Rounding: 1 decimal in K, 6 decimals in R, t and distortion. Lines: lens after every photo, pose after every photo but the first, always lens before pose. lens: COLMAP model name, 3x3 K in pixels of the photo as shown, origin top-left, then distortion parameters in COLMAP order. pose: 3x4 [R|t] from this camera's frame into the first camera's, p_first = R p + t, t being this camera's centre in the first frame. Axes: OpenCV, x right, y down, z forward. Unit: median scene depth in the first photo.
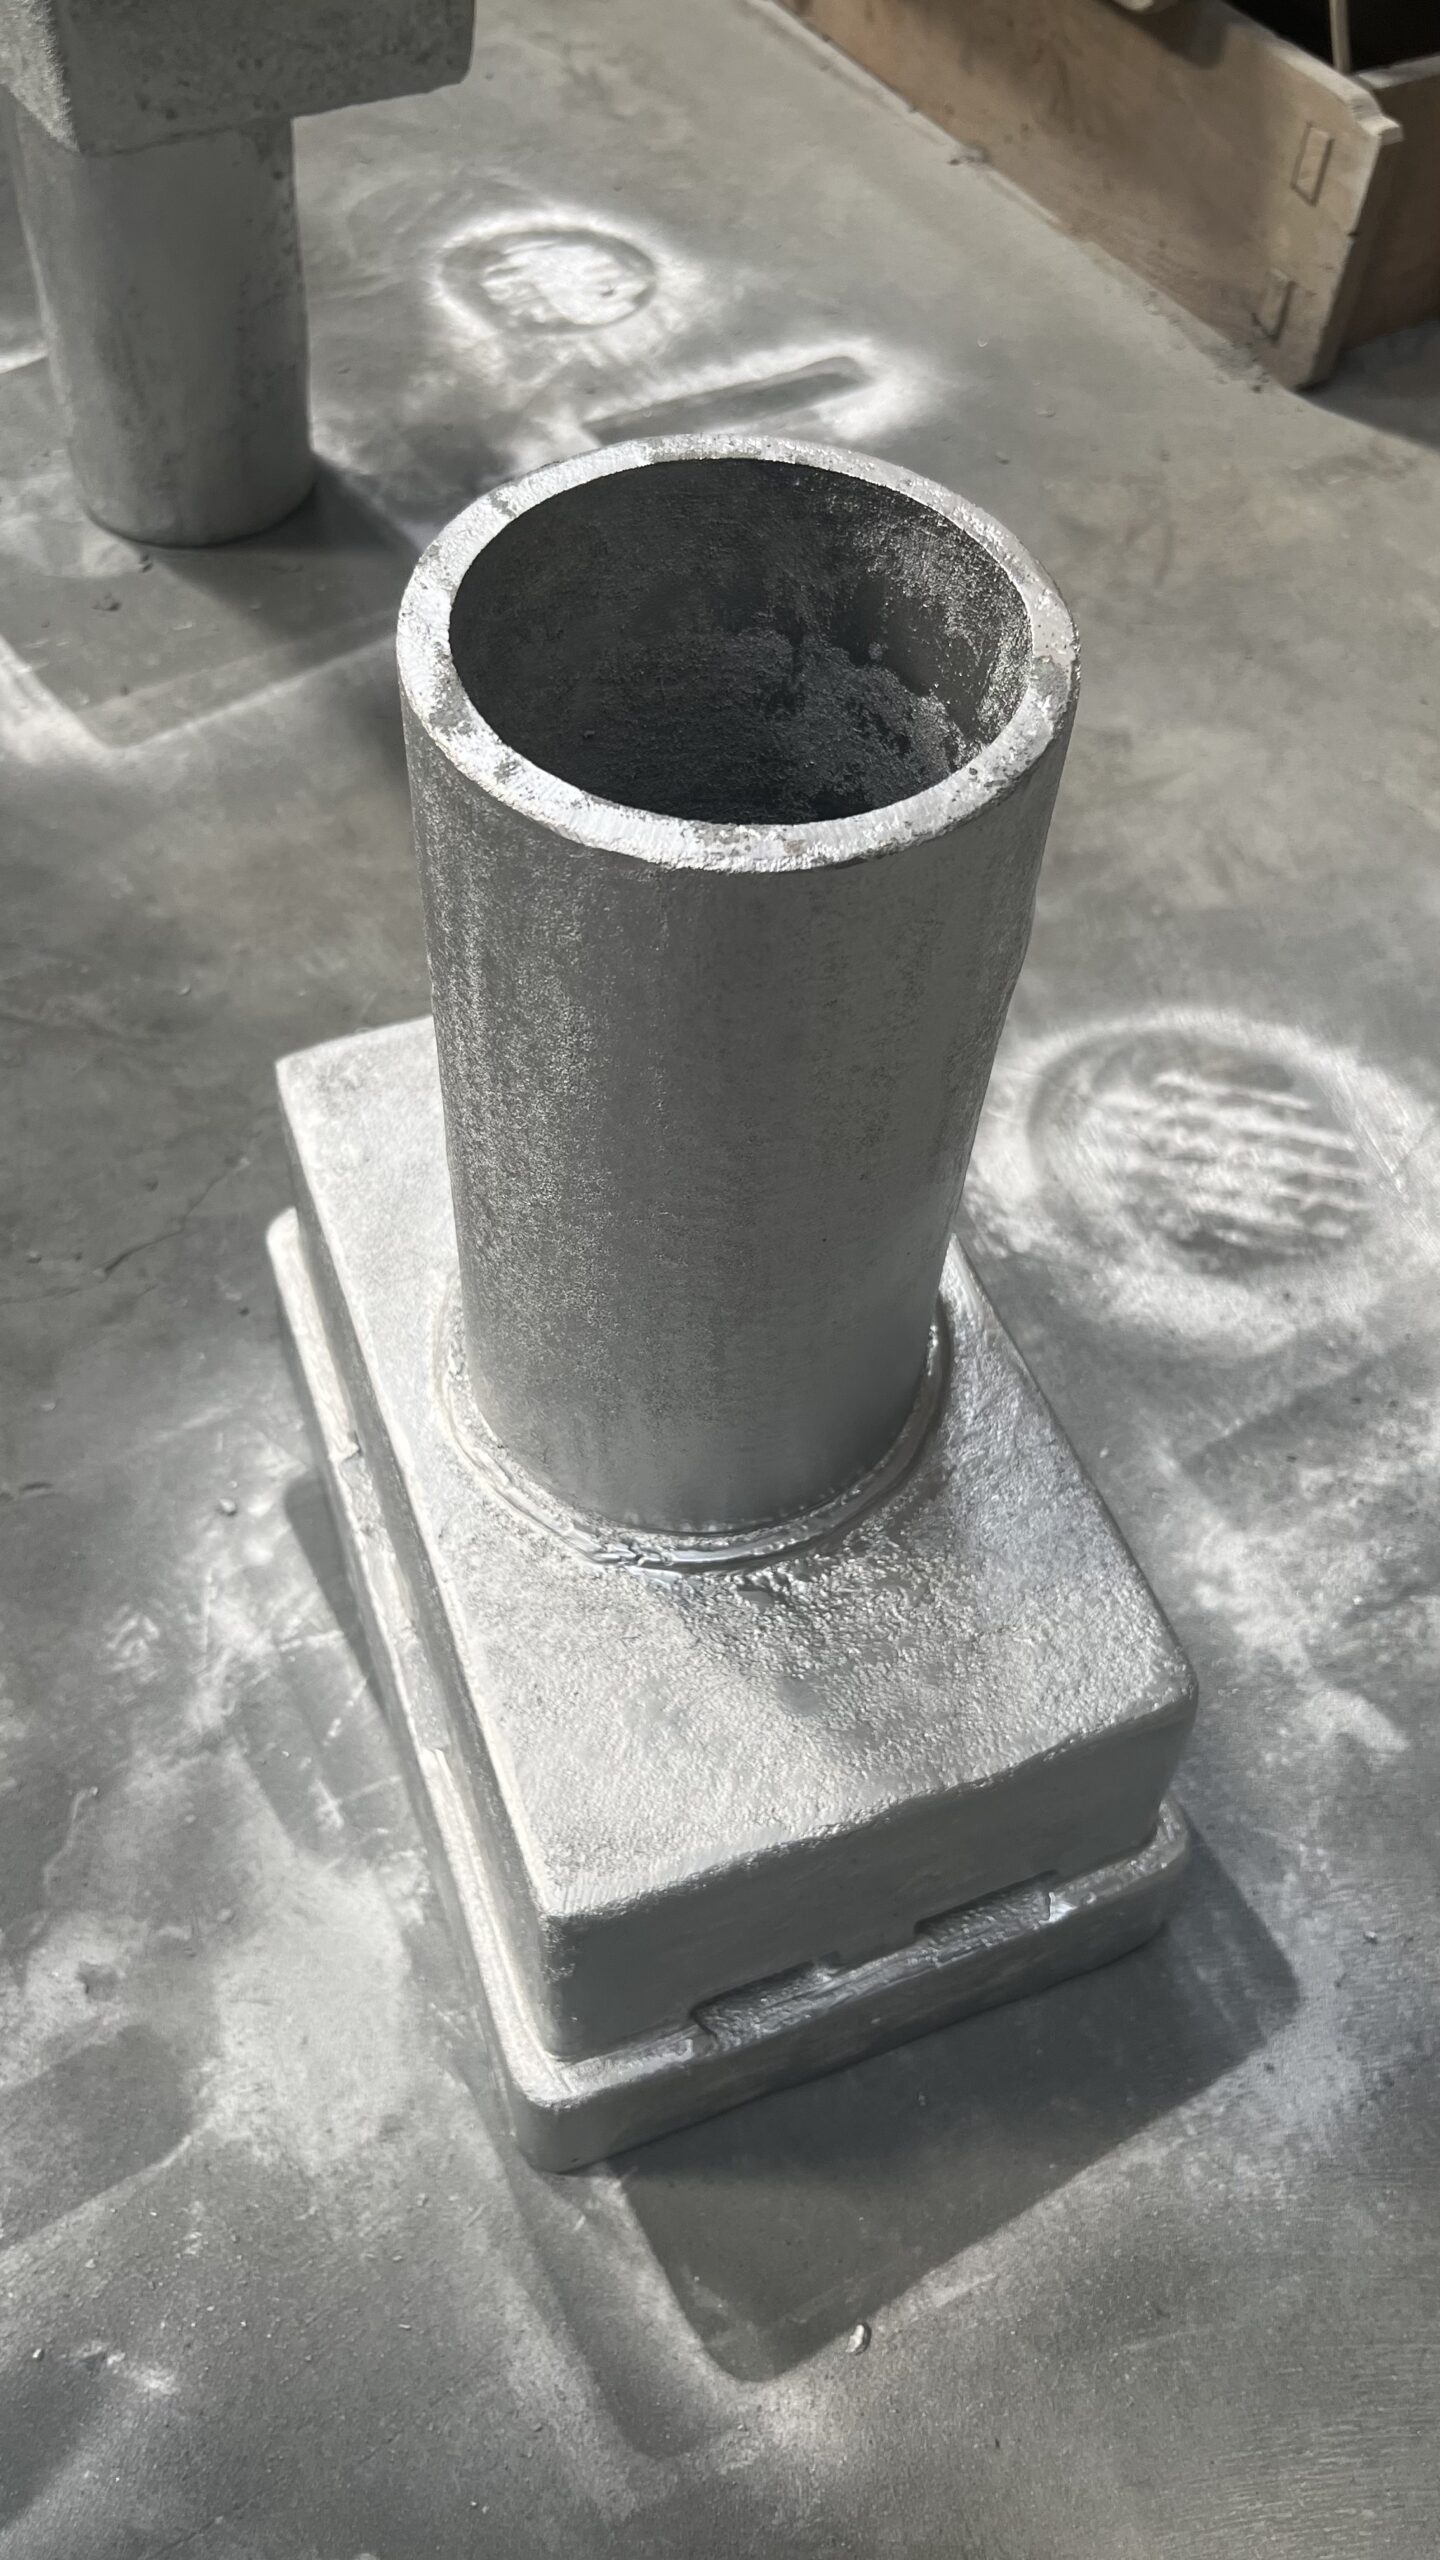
lens RADIAL K [[1936.6, 0, 694.5], [0, 1936.6, 1275.9], [0, 0, 1]] dist [0.052009, -0.061937]
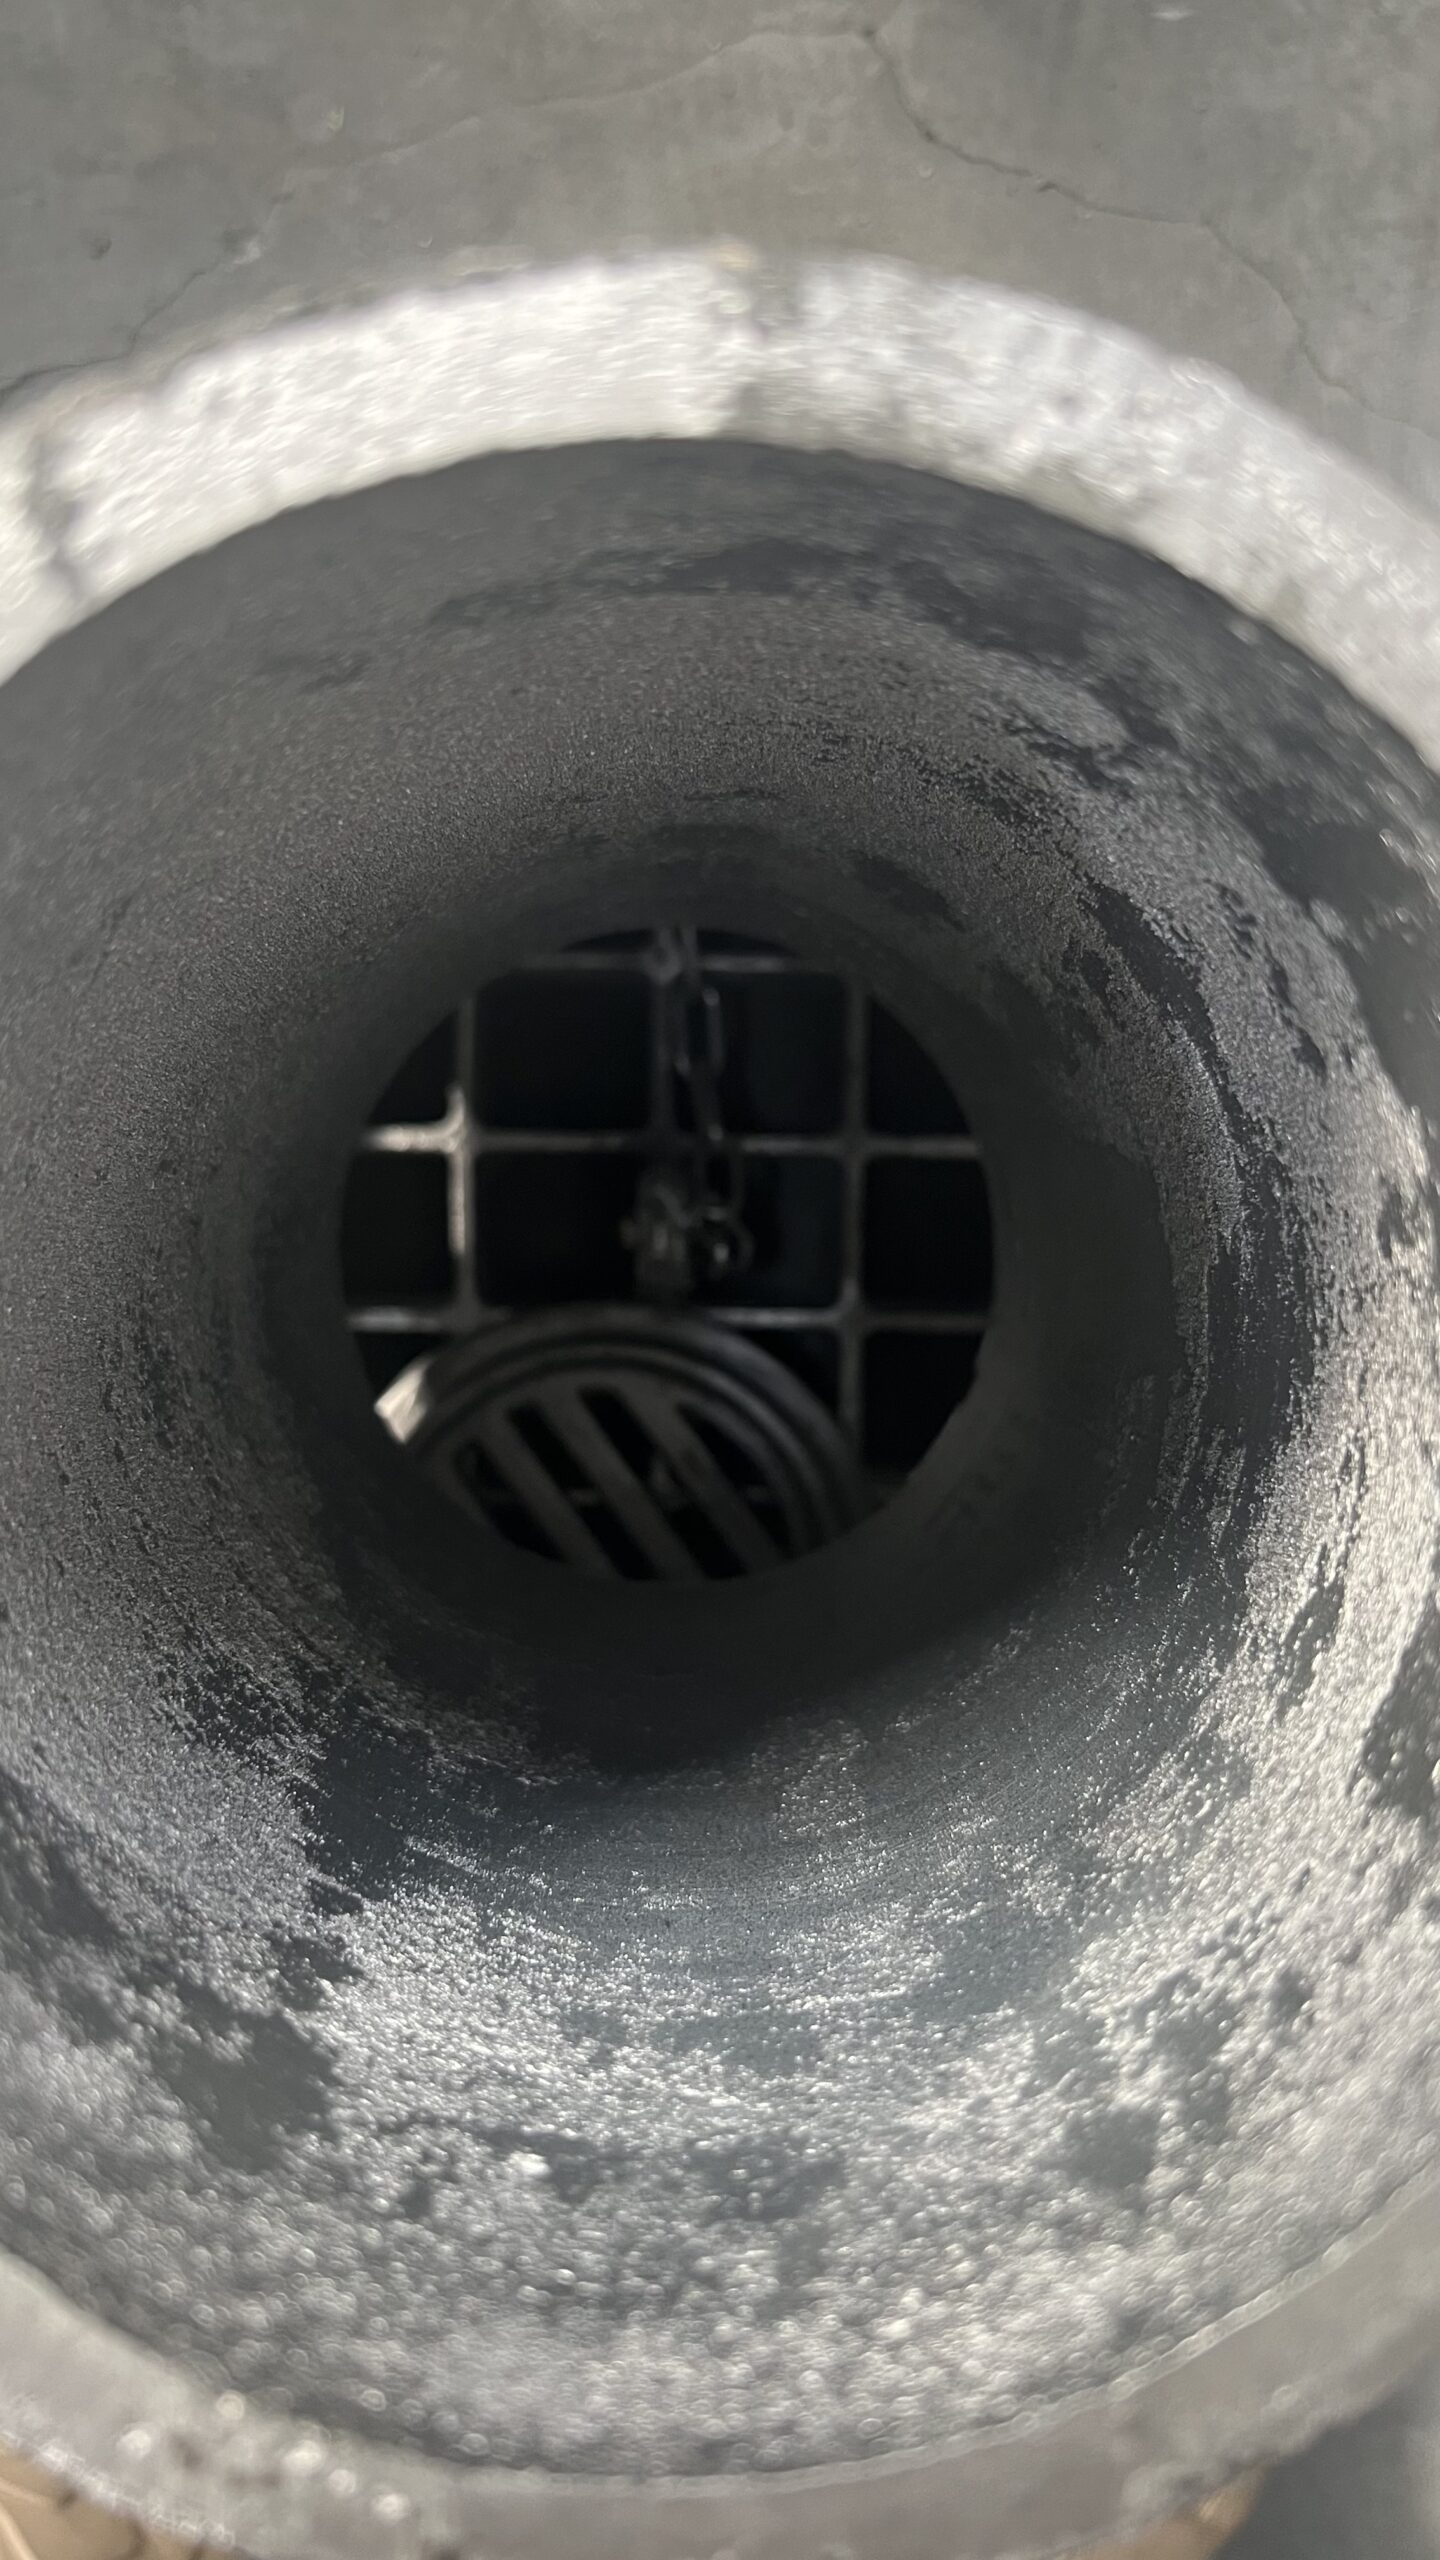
lens RADIAL K [[1993.0, 0, 715.0], [0, 1993.0, 1250.8], [0, 0, 1]] dist [0.006592, 0.004708]
pose [[0.935742, 0.352556, 0.009542, 0.007944], [-0.287458, 0.746728, 0.599803, -0.296003], [0.204339, -0.564004, 0.800090, 0.438099]]
